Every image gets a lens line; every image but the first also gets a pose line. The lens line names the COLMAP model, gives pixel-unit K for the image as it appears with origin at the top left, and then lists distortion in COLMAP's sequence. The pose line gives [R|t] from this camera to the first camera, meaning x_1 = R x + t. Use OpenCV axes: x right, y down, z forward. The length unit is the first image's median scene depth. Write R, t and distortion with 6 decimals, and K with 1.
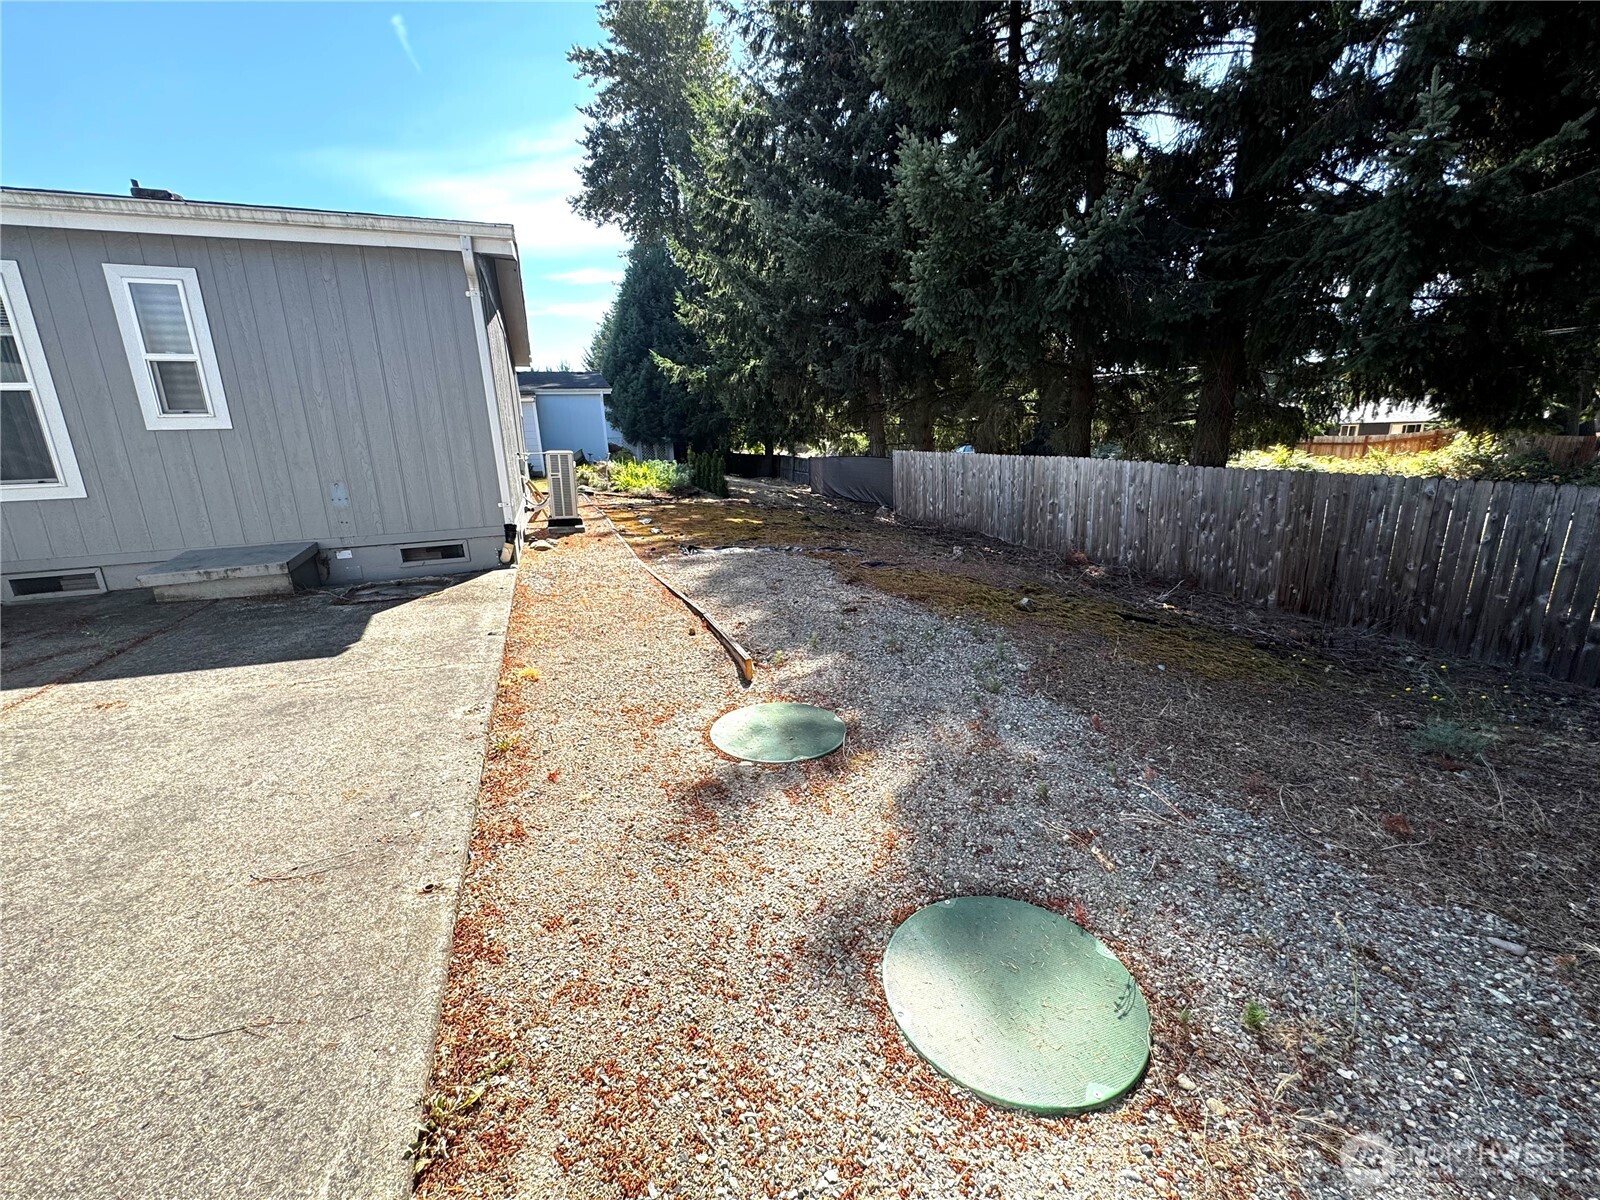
lens RADIAL K [[648.6, 0, 800.0], [0, 648.6, 600.0], [0, 0, 1]] dist [-0.000274, -0.000094]
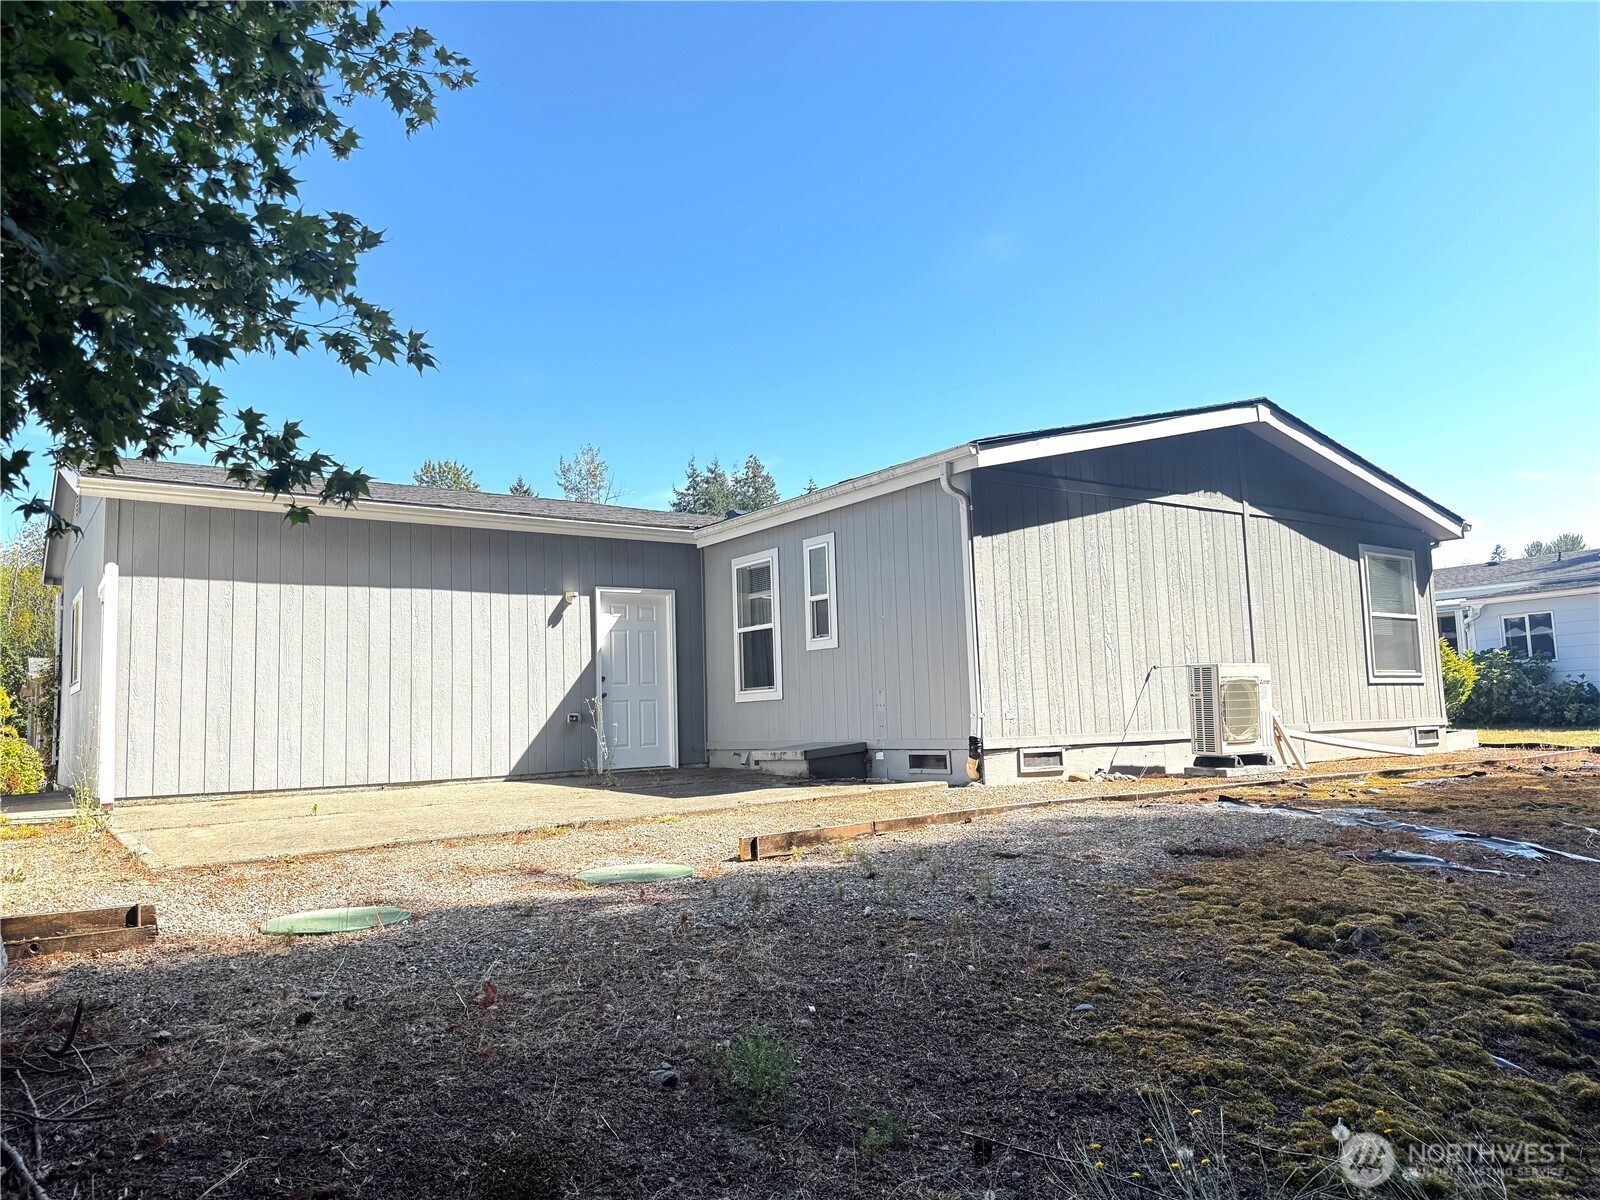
lens RADIAL K [[1124.0, 0, 796.9], [0, 1124.0, 602.4], [0, 0, 1]] dist [0.089663, -0.145253]
pose [[0.257297, -0.088408, -0.962280, 1.224122], [-0.217503, 0.964955, -0.146811, -0.012499], [0.941536, 0.247073, 0.229051, 0.415140]]
